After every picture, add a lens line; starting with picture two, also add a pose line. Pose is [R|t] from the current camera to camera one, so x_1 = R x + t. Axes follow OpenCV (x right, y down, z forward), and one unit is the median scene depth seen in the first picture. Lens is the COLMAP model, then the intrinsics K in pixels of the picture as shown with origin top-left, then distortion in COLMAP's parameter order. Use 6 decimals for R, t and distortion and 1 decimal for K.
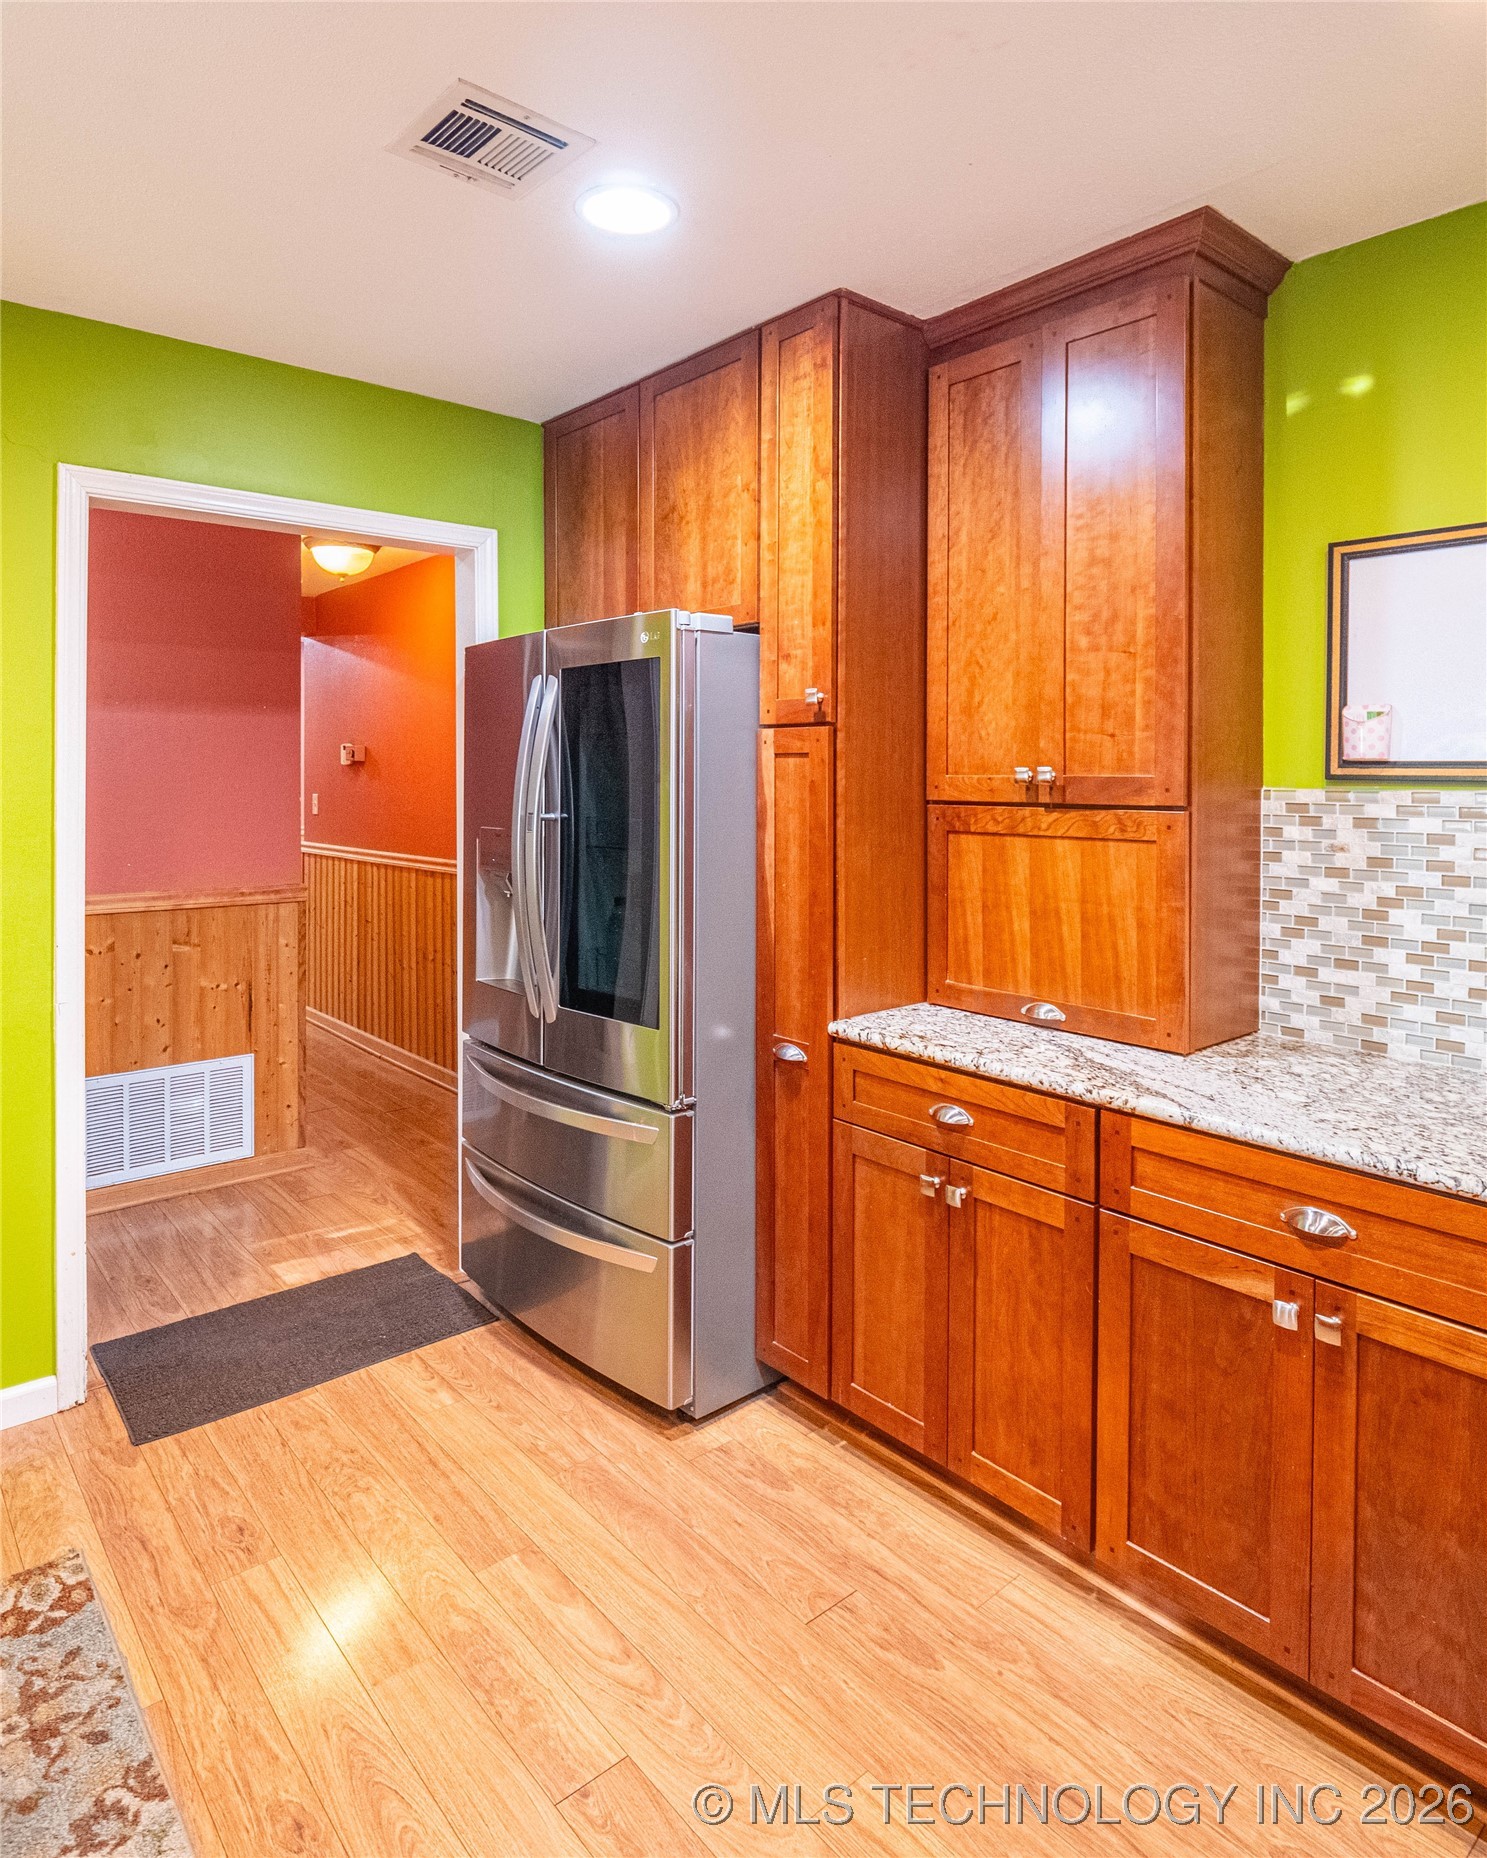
lens RADIAL K [[1103.1, 0, 683.9], [0, 1103.1, 778.2], [0, 0, 1]] dist [0.003482, -0.020942]
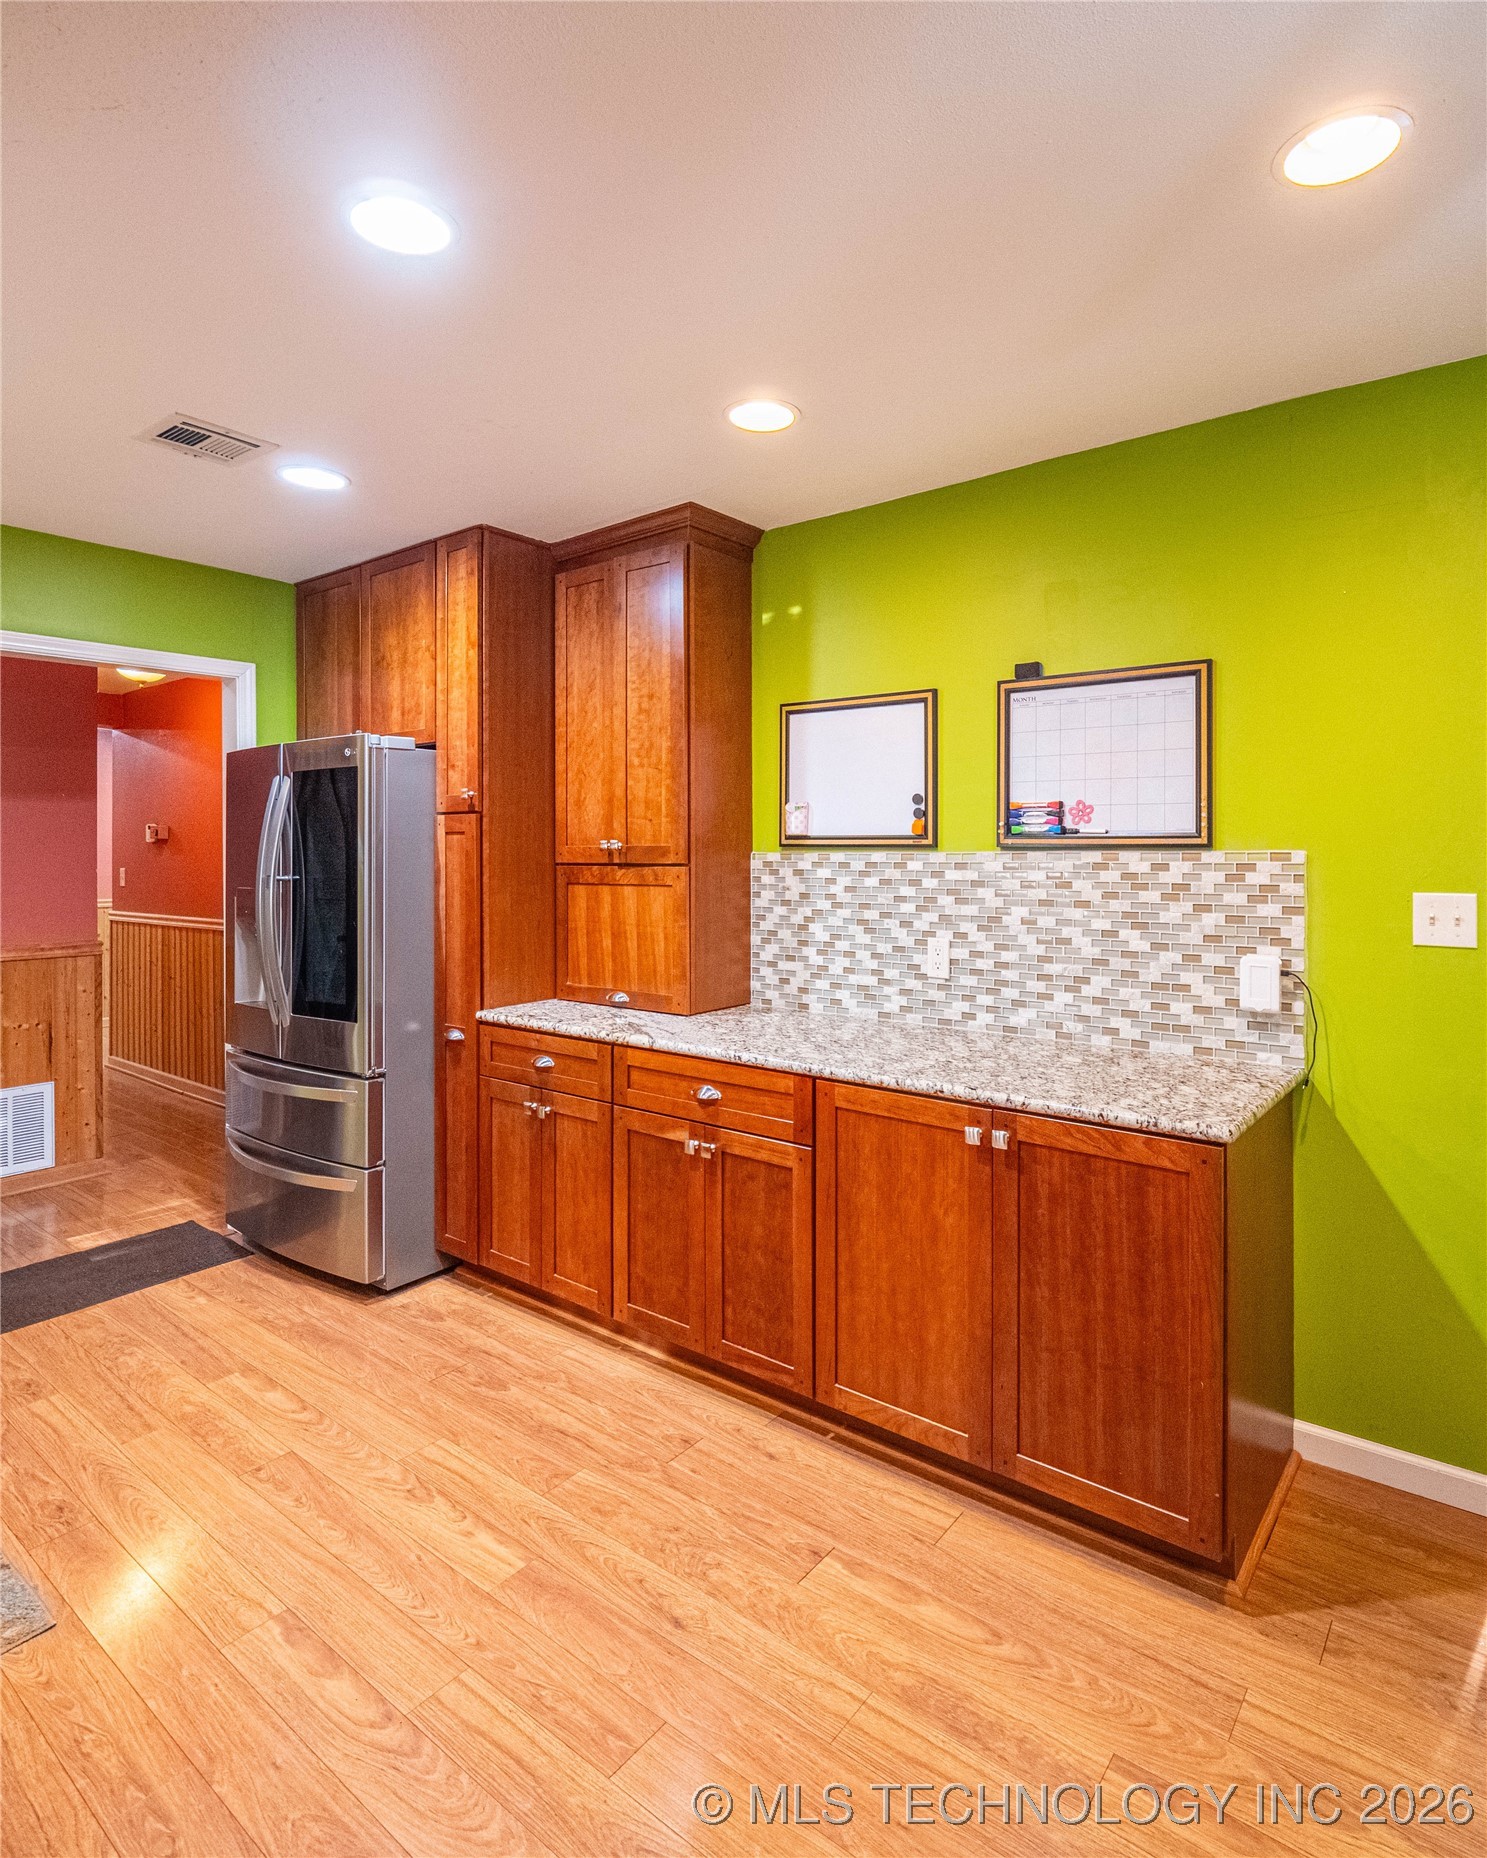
lens RADIAL K [[1008.1, 0, 783.4], [0, 1008.1, 838.8], [0, 0, 1]] dist [-0.006216, -0.012200]
pose [[0.971347, -0.005519, 0.237602, 0.210406], [0.008827, 0.999878, -0.012859, 0.008153], [-0.237502, 0.014588, 0.971277, -0.426139]]
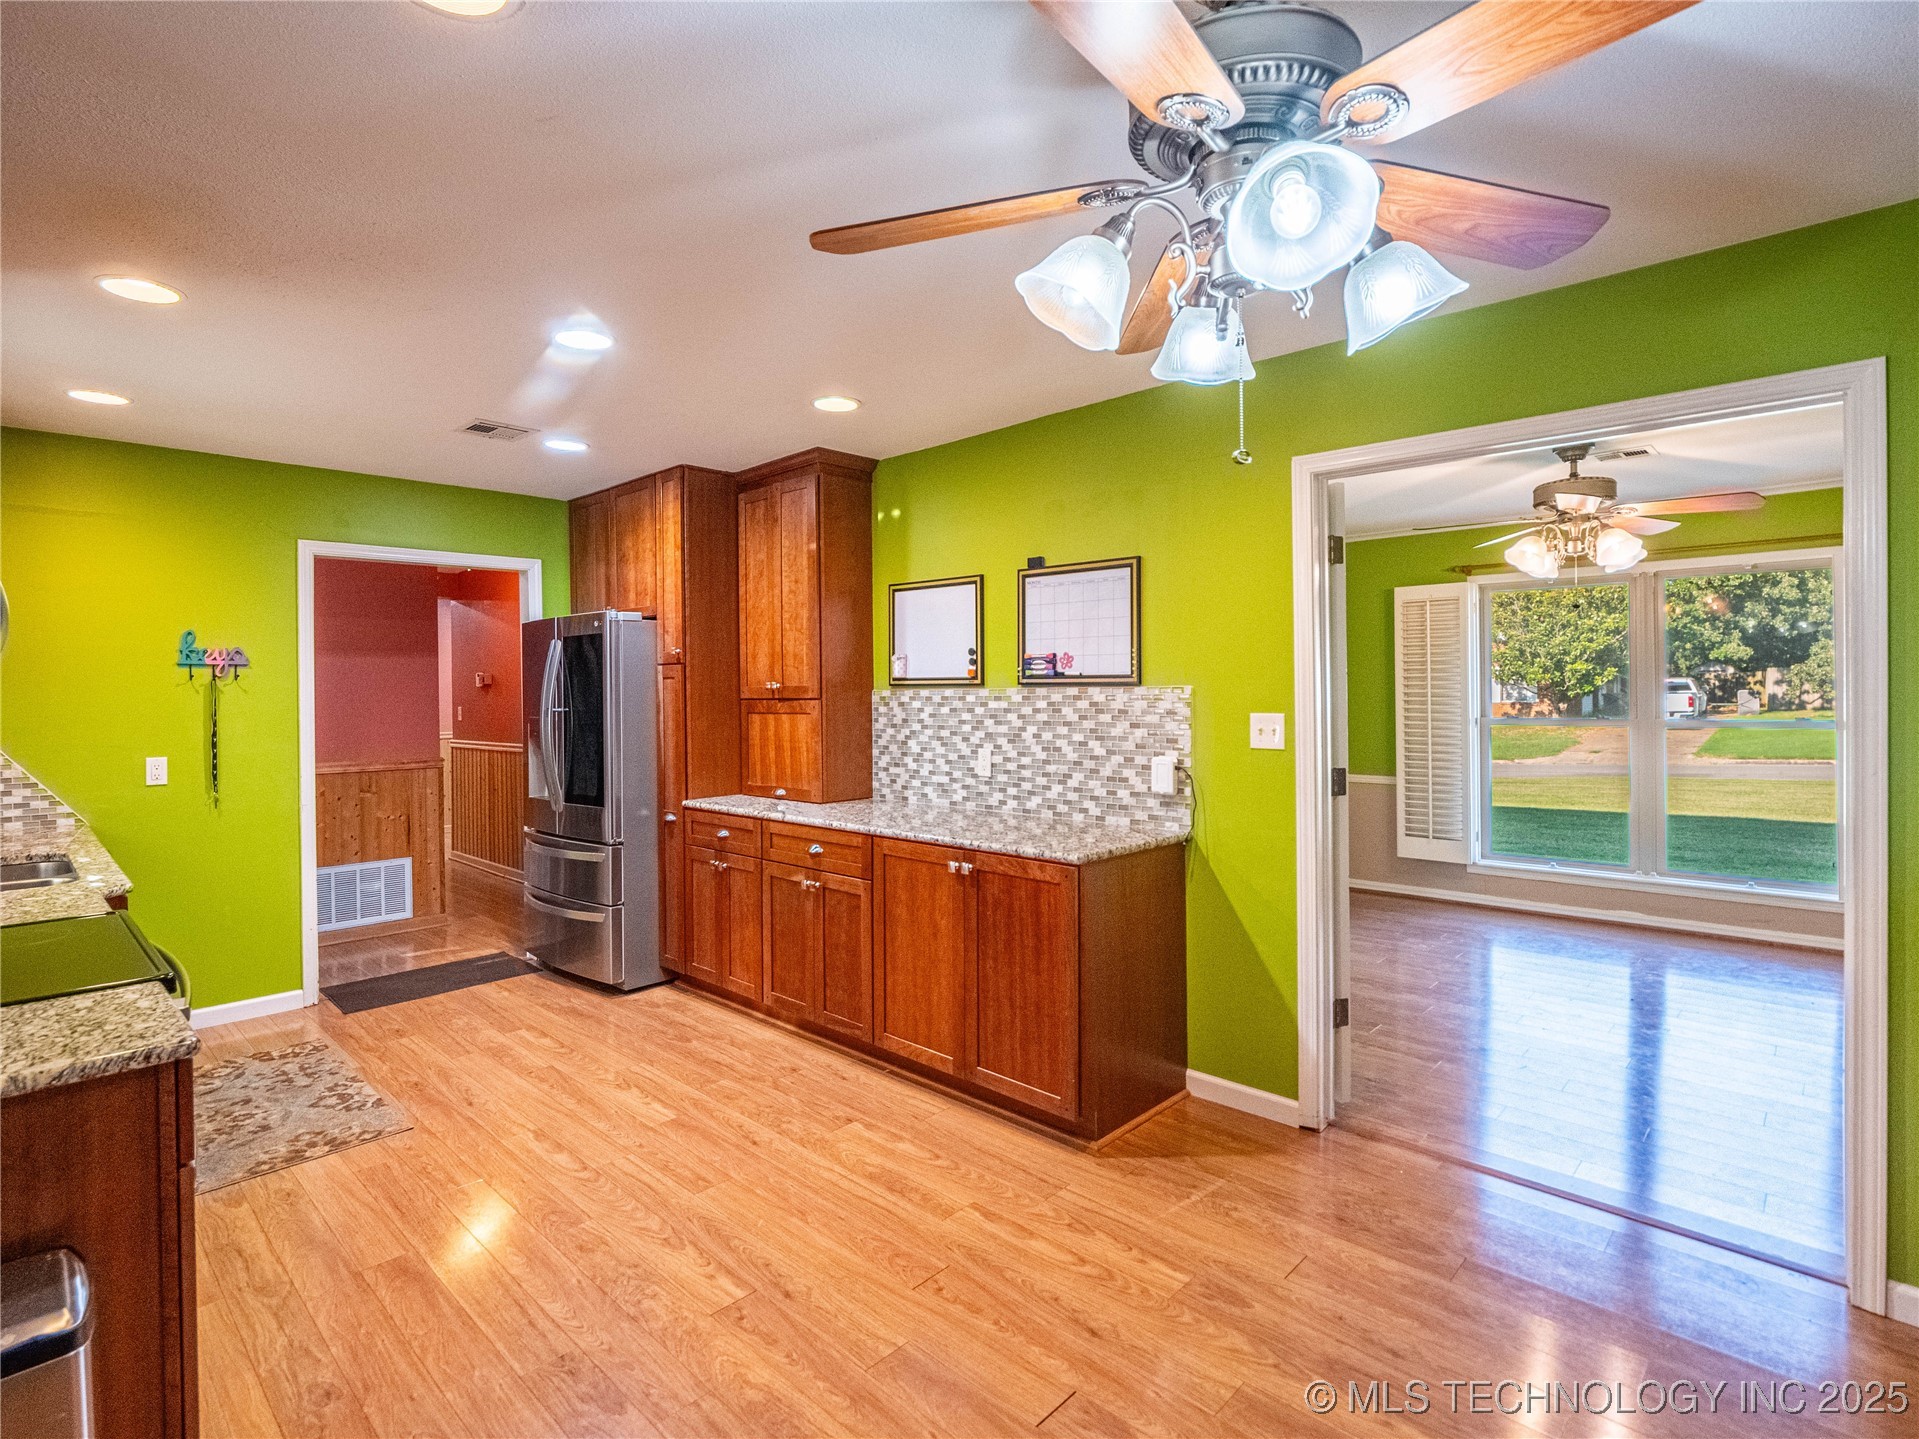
lens RADIAL K [[963.0, 0, 949.0], [0, 963.0, 692.6], [0, 0, 1]] dist [-0.004863, -0.001155]
pose [[0.992597, -0.014789, 0.120551, 0.423316], [0.015054, 0.999886, -0.001292, 0.017943], [-0.120518, 0.003097, 0.992706, -0.940935]]
